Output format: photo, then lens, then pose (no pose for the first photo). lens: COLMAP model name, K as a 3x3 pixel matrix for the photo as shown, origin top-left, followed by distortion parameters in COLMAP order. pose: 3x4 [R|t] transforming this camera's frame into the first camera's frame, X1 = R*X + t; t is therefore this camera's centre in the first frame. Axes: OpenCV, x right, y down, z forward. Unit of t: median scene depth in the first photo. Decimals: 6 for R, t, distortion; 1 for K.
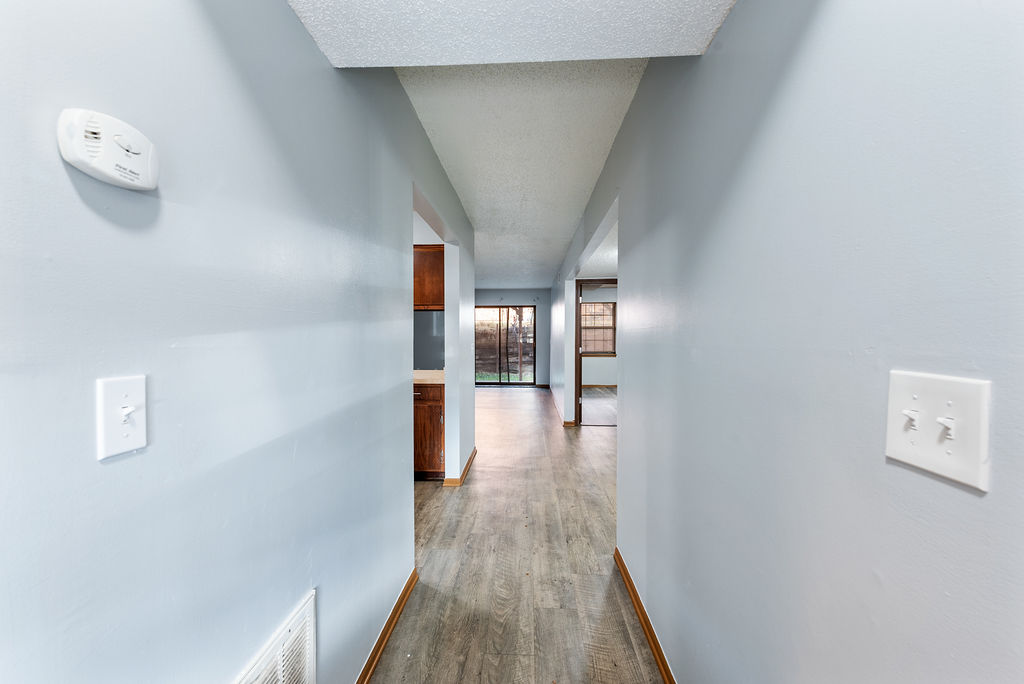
lens RADIAL K [[400.3, 0, 514.1], [0, 400.3, 340.2], [0, 0, 1]] dist [0.011118, -0.003519]
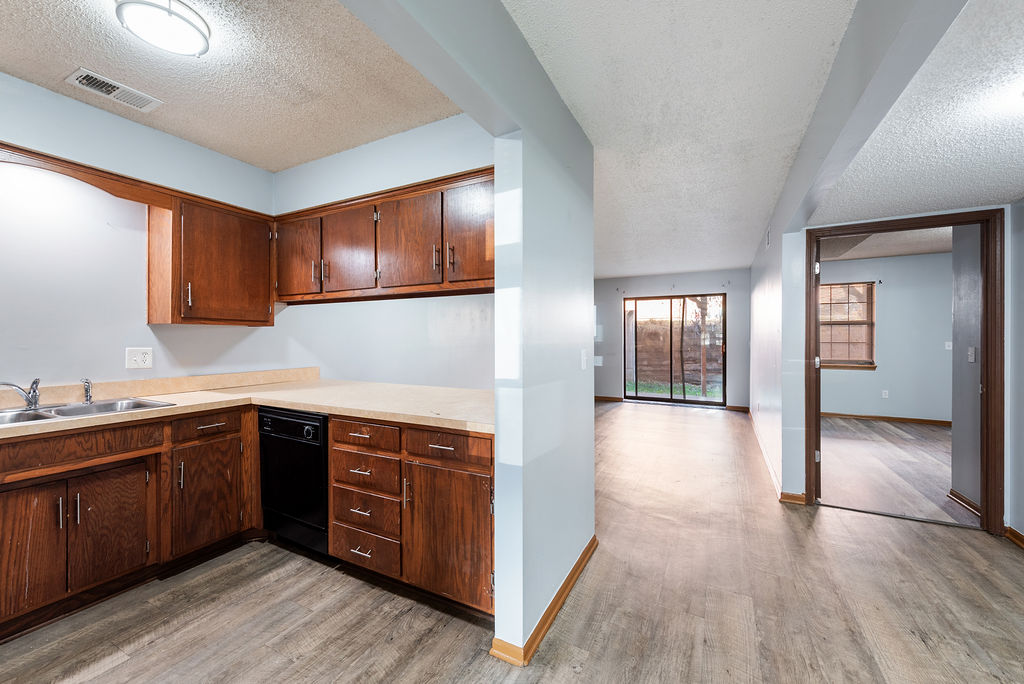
lens RADIAL K [[400.3, 0, 510.8], [0, 400.3, 339.0], [0, 0, 1]] dist [0.011118, -0.003519]
pose [[0.903620, 0.002645, -0.428327, 0.014147], [-0.005417, 0.999972, -0.005254, 0.000195], [0.428301, 0.007068, 0.903608, 0.194604]]
